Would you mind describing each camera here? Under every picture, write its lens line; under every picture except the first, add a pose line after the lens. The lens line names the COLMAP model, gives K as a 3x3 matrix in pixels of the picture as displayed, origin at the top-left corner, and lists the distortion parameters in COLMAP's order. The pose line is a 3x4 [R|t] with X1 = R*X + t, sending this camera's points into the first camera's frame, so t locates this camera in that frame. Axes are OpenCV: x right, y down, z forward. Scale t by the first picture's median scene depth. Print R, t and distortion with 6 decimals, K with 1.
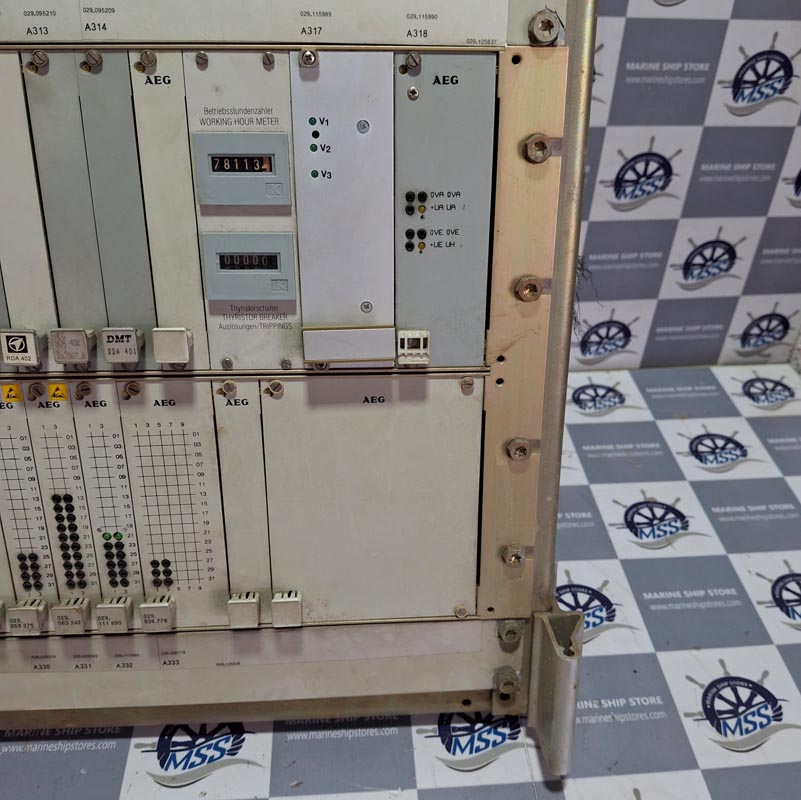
lens RADIAL K [[798.0, 0, 401.2], [0, 798.0, 413.7], [0, 0, 1]] dist [0.105233, -0.253696]
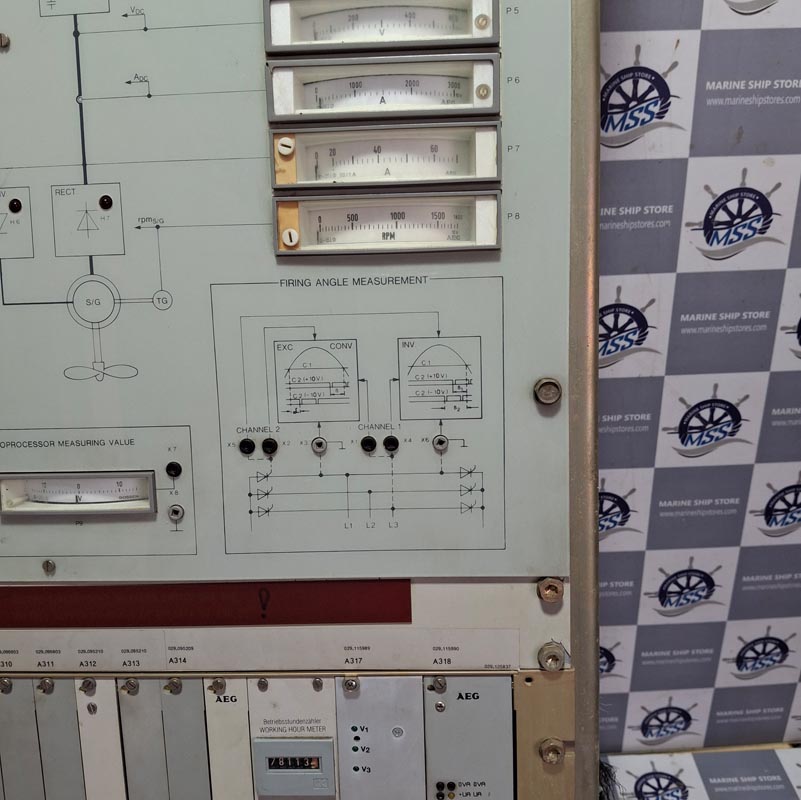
lens RADIAL K [[776.7, 0, 401.1], [0, 776.7, 410.7], [0, 0, 1]] dist [0.114084, -0.265960]
pose [[0.993331, -0.019231, -0.113679, 0.081245], [-0.007578, 0.972970, -0.230809, -0.467937], [0.115045, 0.230131, 0.966336, -0.166794]]
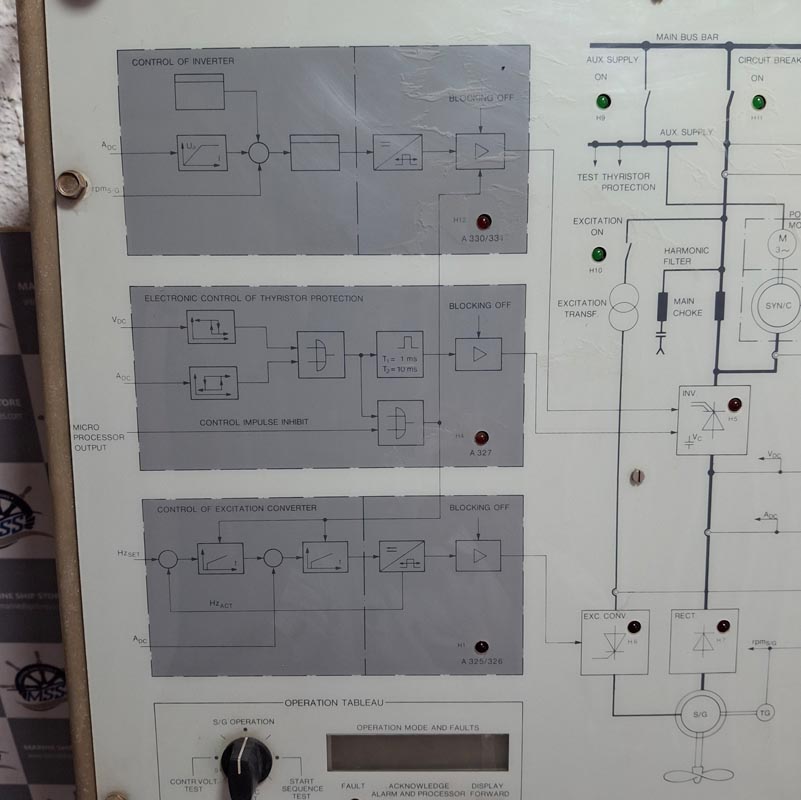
lens RADIAL K [[758.7, 0, 404.5], [0, 758.7, 402.1], [0, 0, 1]] dist [0.113085, -0.232393]
pose [[0.997997, -0.003540, -0.063155, -0.673299], [-0.010332, 0.975898, -0.217984, -0.961619], [0.062404, 0.218201, 0.973907, -0.369554]]
